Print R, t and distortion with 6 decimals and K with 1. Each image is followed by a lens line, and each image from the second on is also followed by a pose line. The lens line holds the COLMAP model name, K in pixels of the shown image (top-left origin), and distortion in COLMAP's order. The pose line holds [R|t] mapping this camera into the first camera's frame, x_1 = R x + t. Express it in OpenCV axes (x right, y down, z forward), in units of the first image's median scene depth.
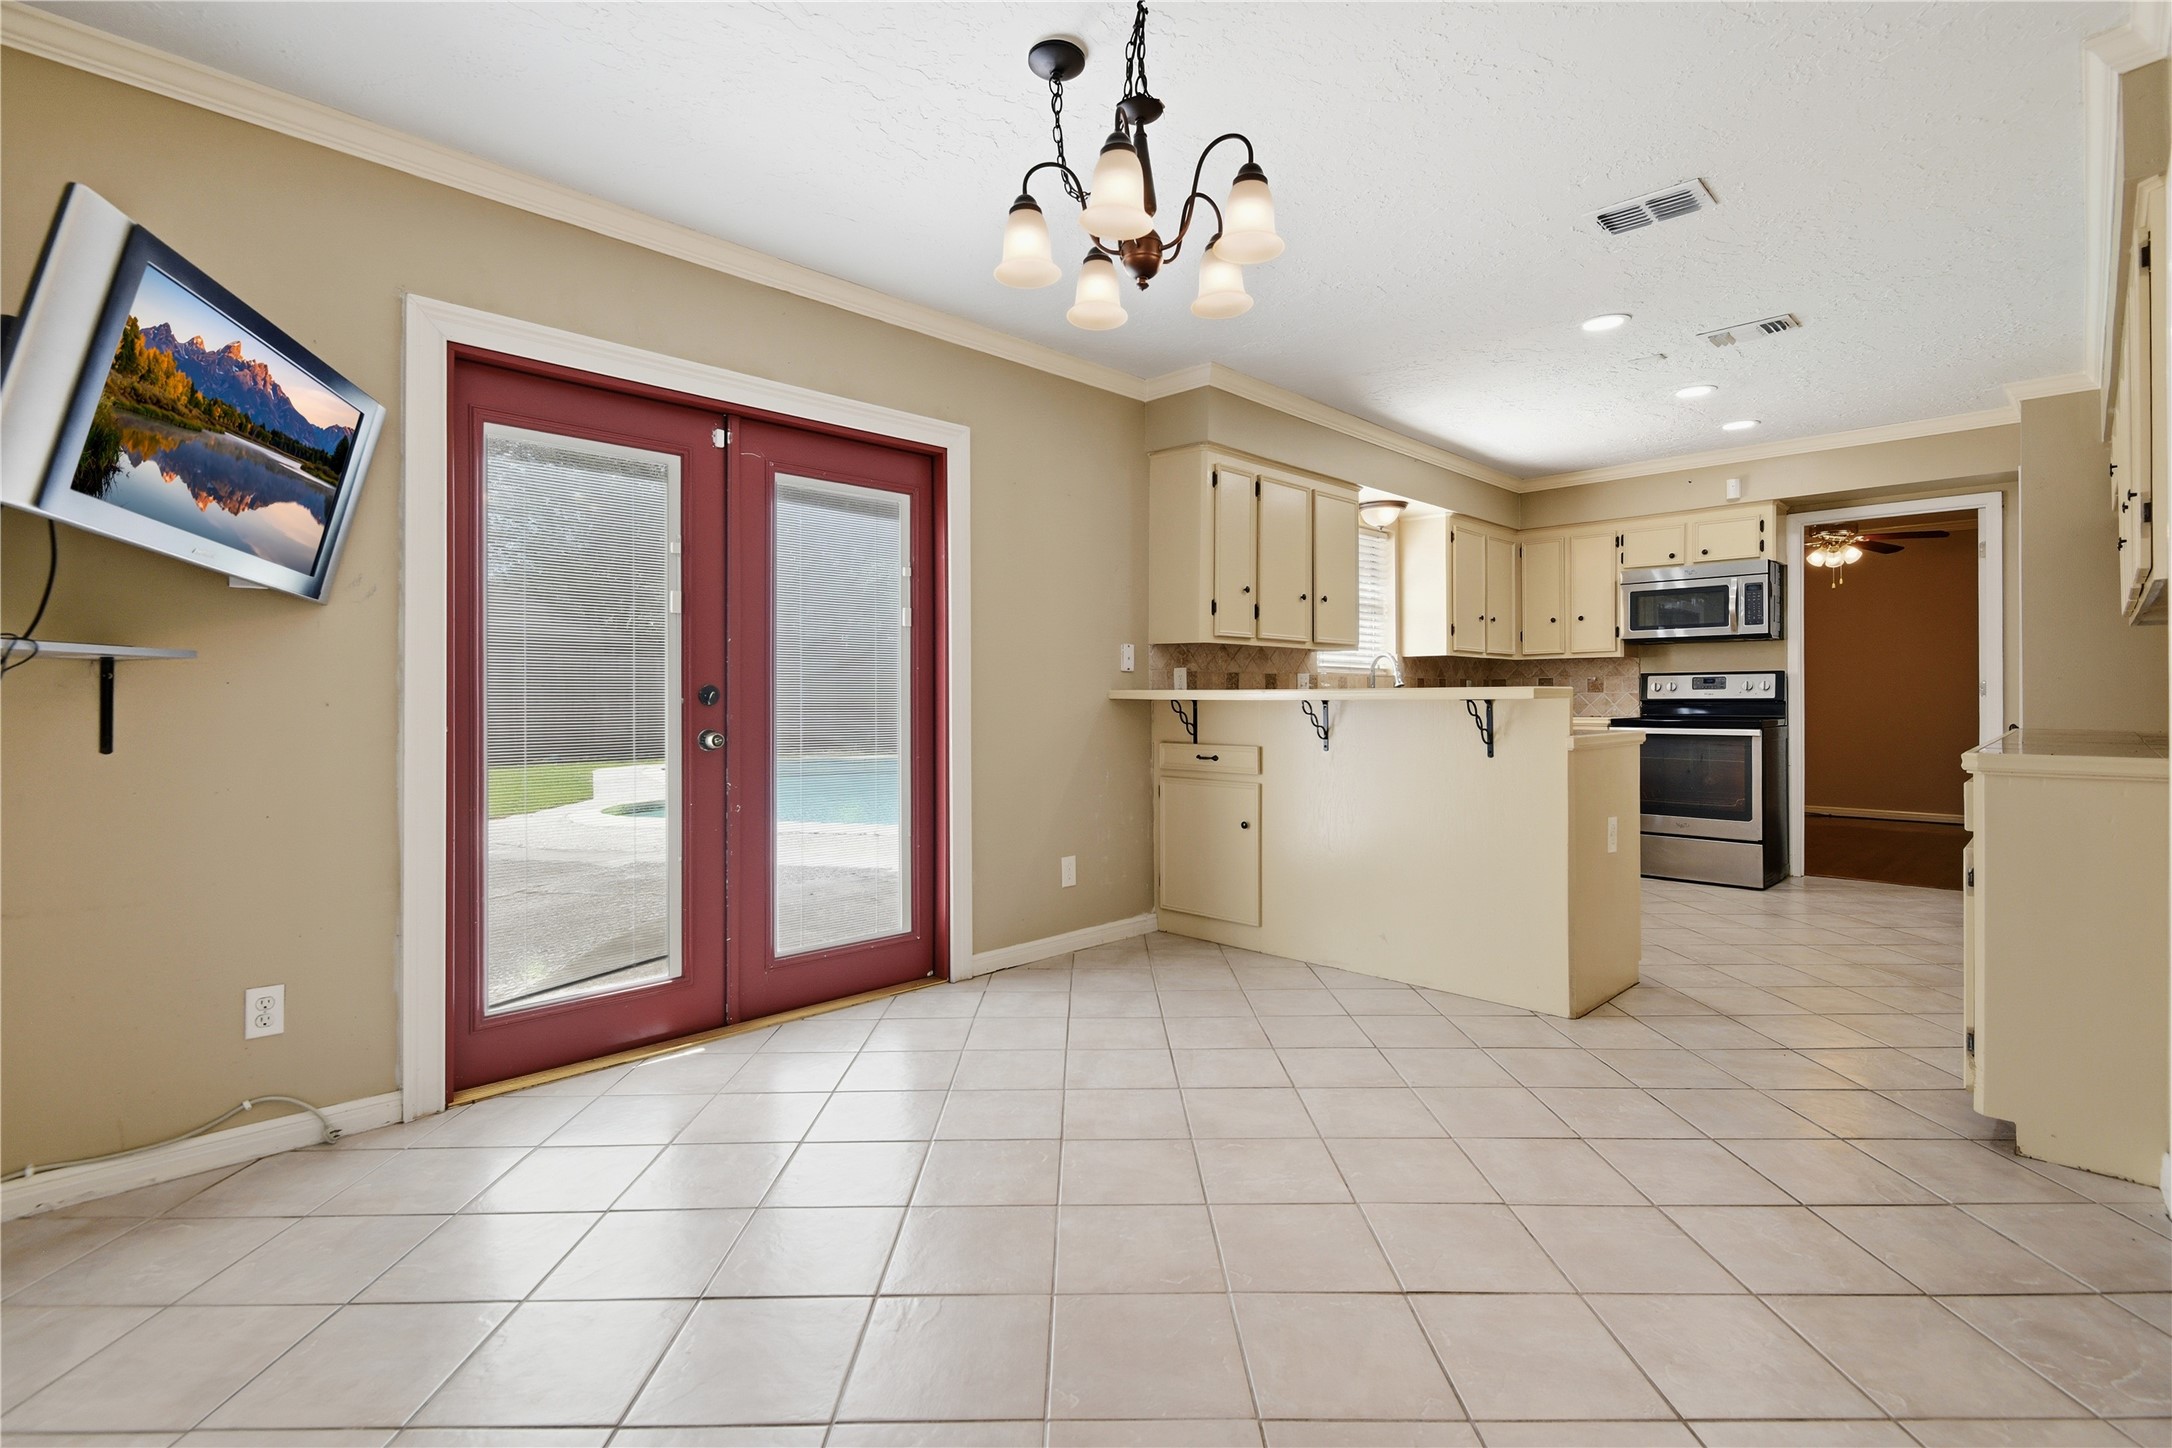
lens RADIAL K [[1011.4, 0, 1084.2], [0, 1011.4, 693.8], [0, 0, 1]] dist [-0.002118, -0.000516]
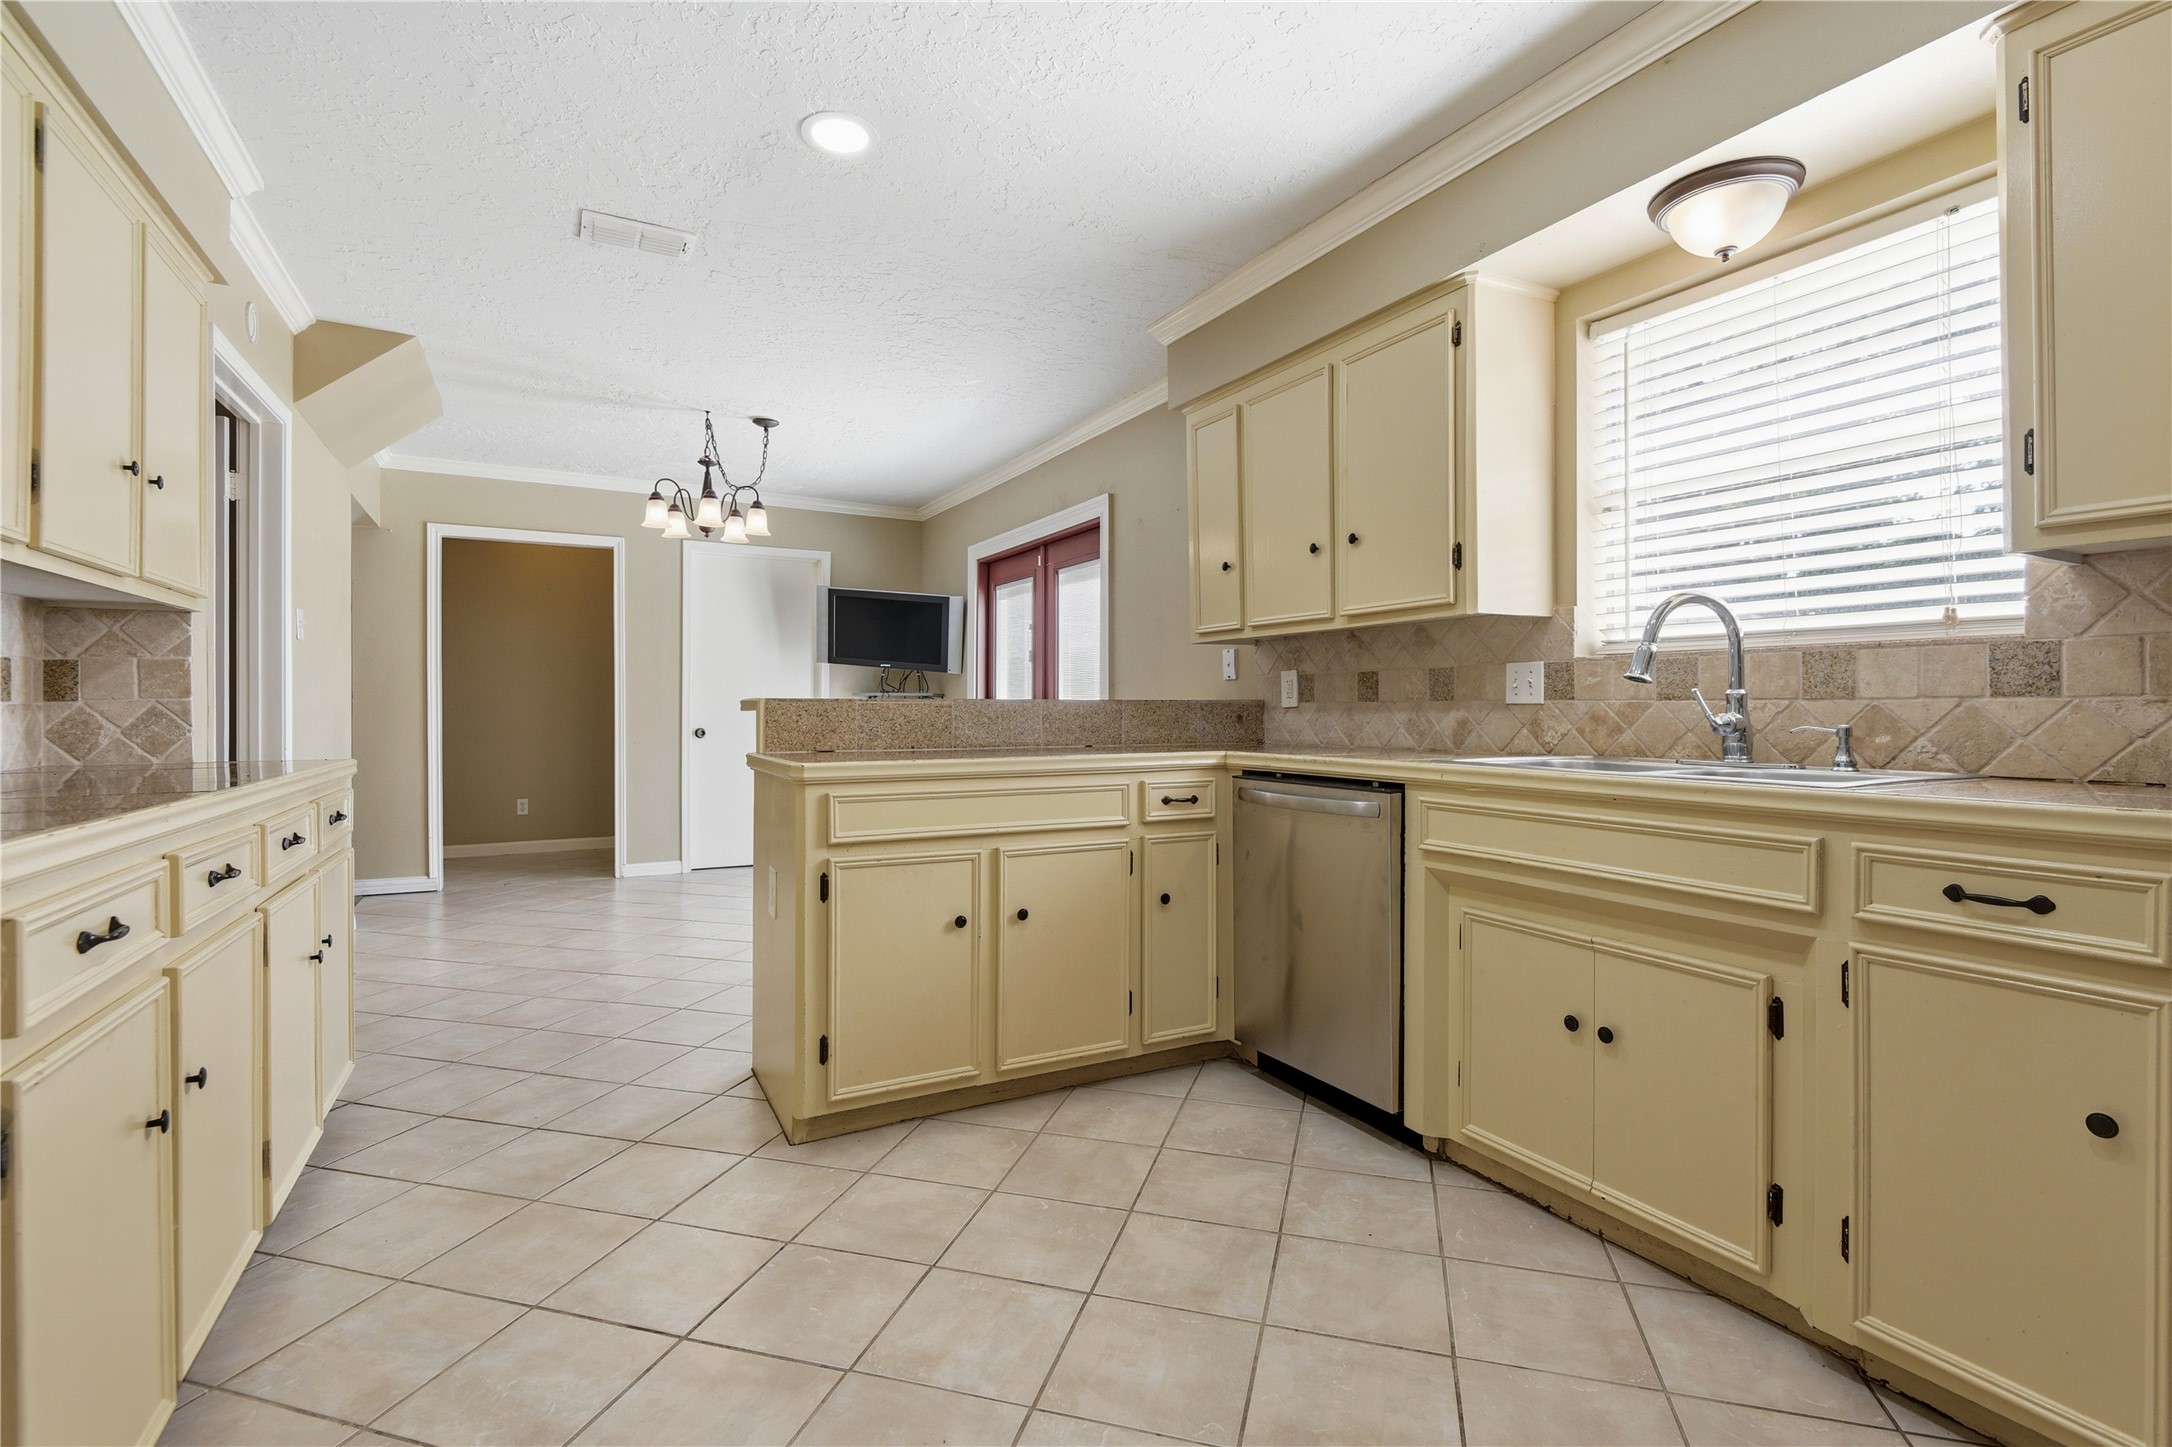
lens RADIAL K [[1011.4, 0, 1084.2], [0, 1011.4, 693.3], [0, 0, 1]] dist [-0.002118, -0.000516]
pose [[-0.291950, -0.010346, -0.956378, 0.782422], [0.008589, 0.999873, -0.013439, 0.000392], [0.956395, -0.012138, -0.291824, 0.963168]]
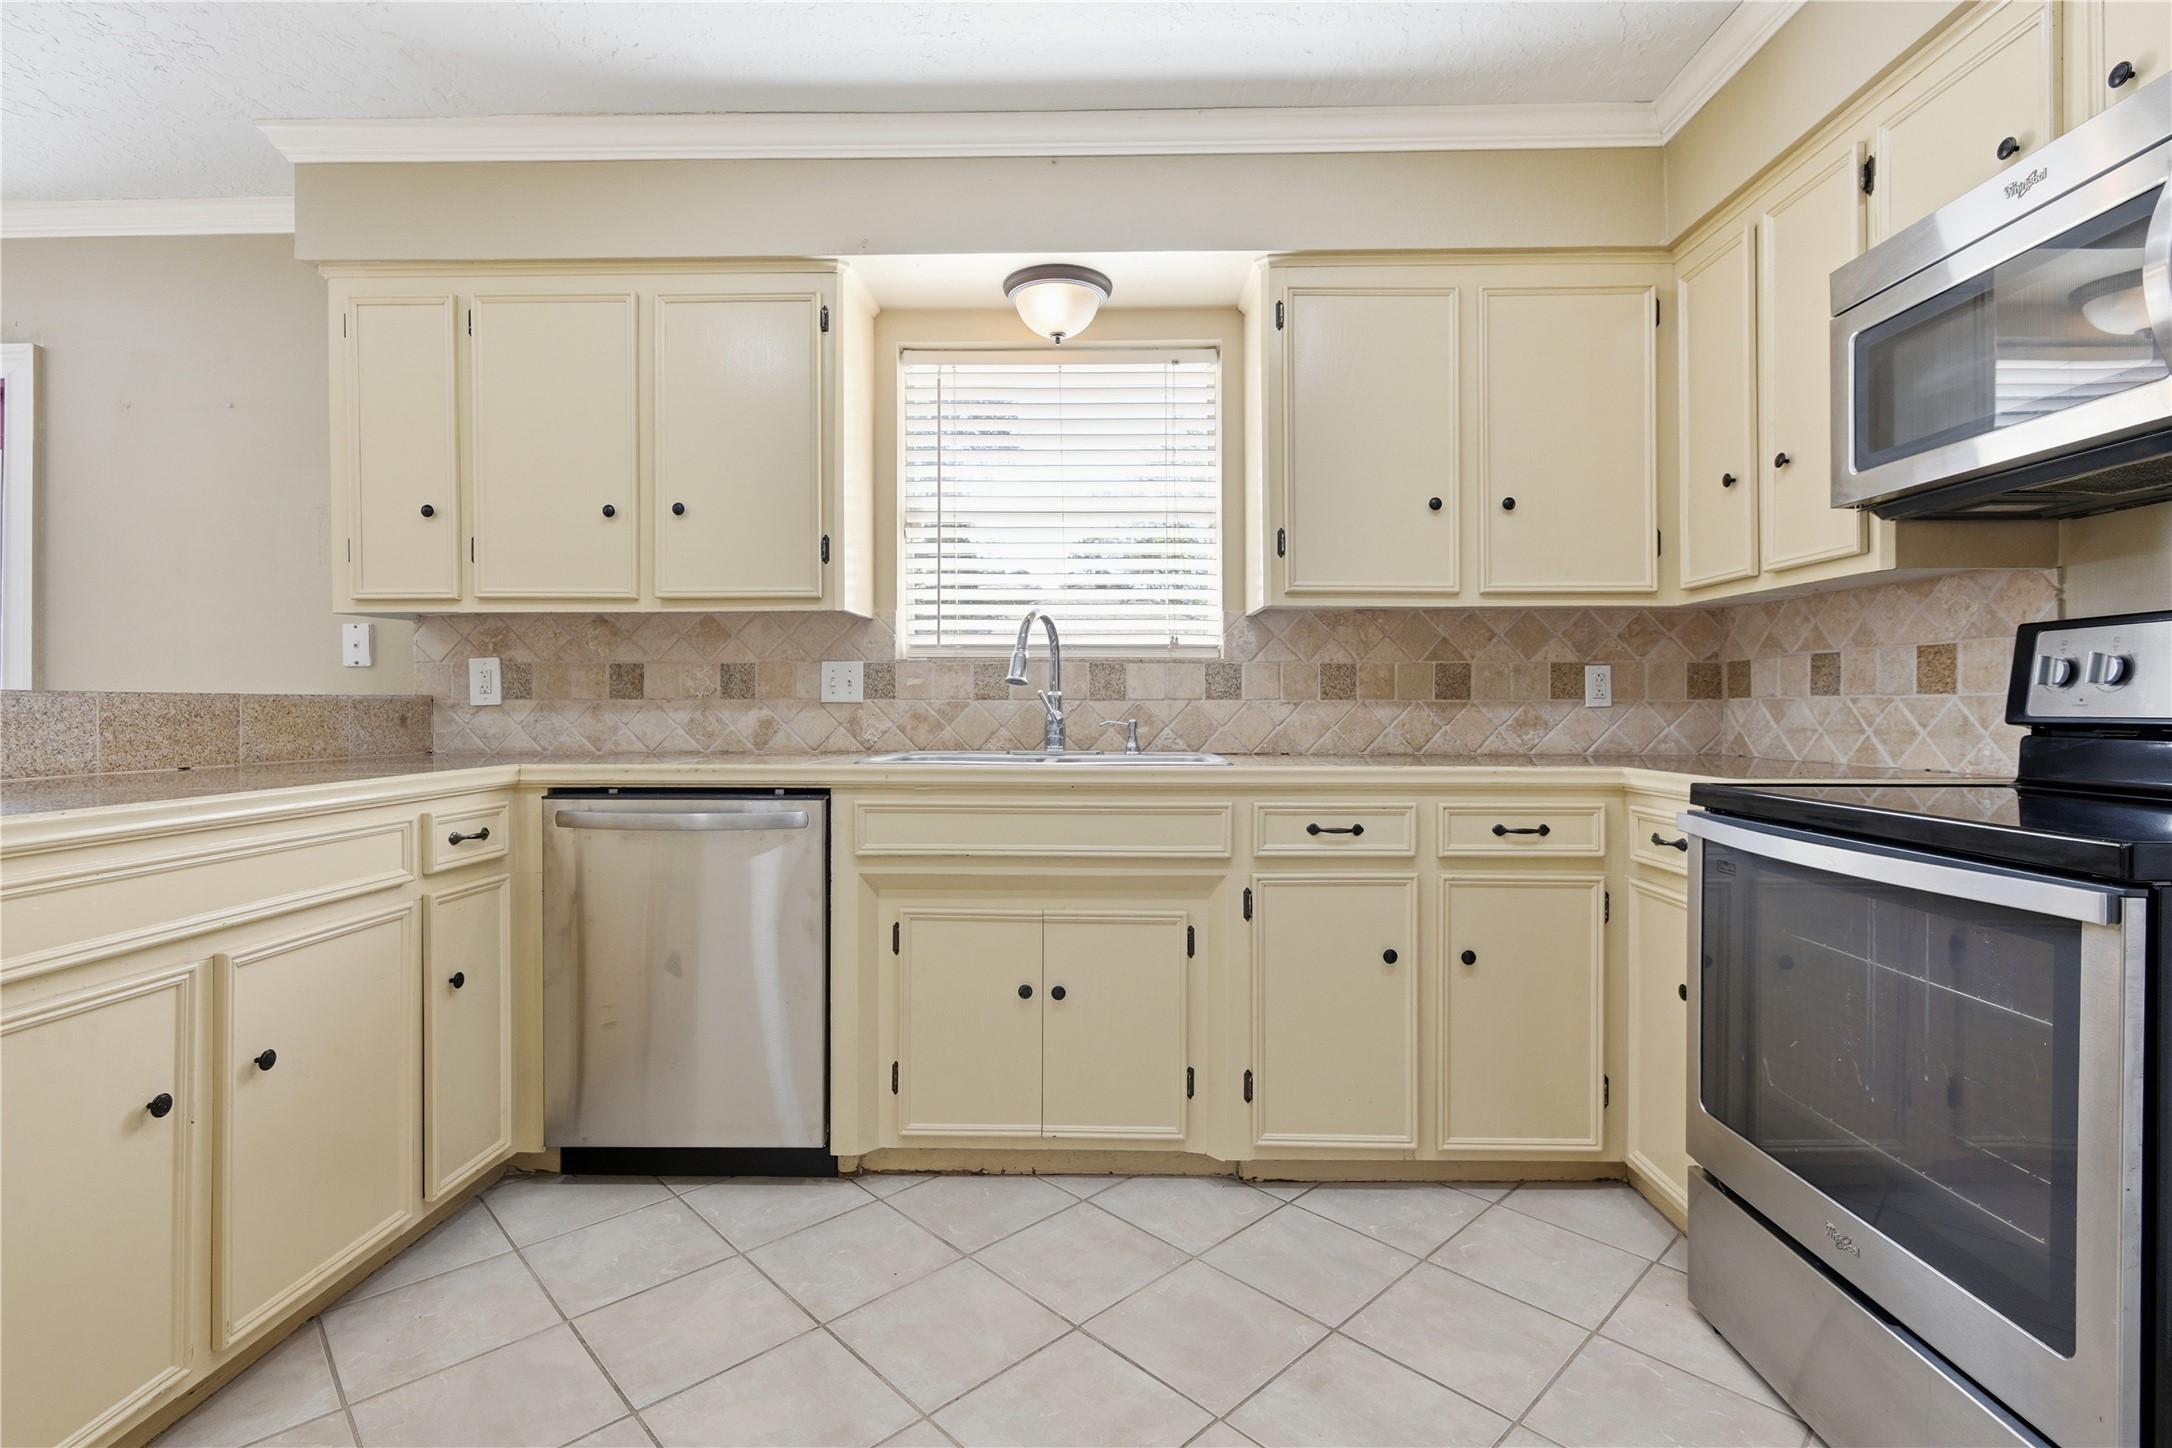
lens RADIAL K [[1011.4, 0, 1084.2], [0, 1011.4, 693.8], [0, 0, 1]] dist [-0.002118, -0.000516]
pose [[0.696754, -0.005566, -0.717289, 0.684895], [0.002393, 0.999982, -0.005435, -0.000581], [0.717307, 0.002071, 0.696755, 0.752269]]
